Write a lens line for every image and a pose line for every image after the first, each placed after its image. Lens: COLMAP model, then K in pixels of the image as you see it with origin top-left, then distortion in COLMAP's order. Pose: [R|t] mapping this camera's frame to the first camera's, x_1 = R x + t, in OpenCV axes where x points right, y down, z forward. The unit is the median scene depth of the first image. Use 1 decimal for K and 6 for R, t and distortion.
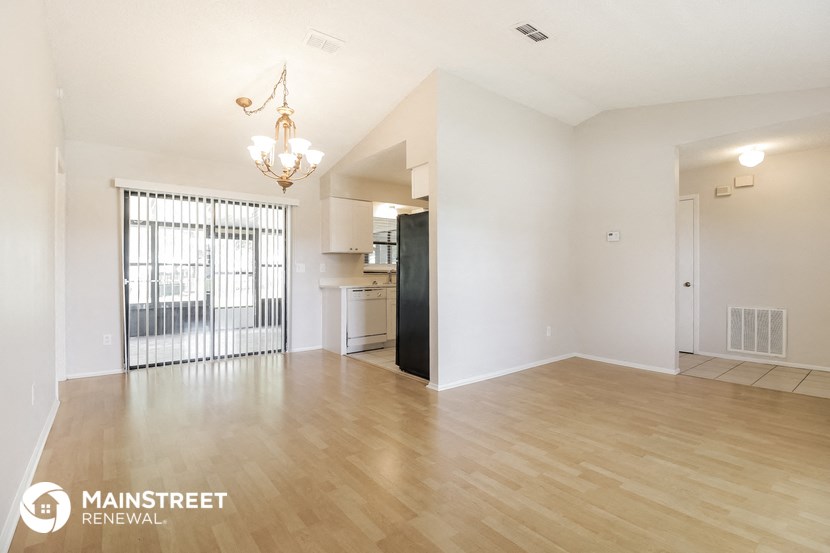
lens RADIAL K [[391.4, 0, 411.8], [0, 391.4, 271.3], [0, 0, 1]] dist [-0.001566, -0.000467]
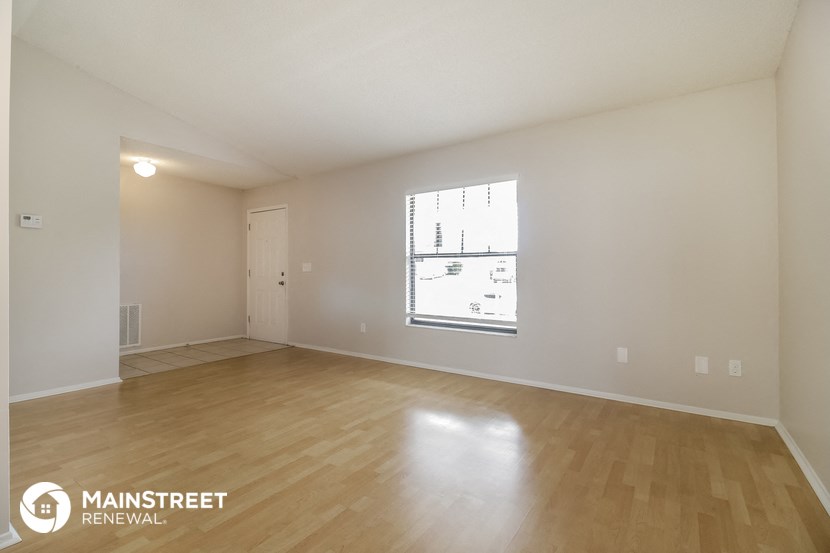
lens RADIAL K [[391.4, 0, 411.8], [0, 391.4, 271.3], [0, 0, 1]] dist [-0.001566, -0.000467]
pose [[-0.296135, 0.001901, 0.955144, -0.809729], [-0.000016, 0.999998, -0.001995, 0.008370], [-0.955146, -0.000606, -0.296134, 1.199786]]
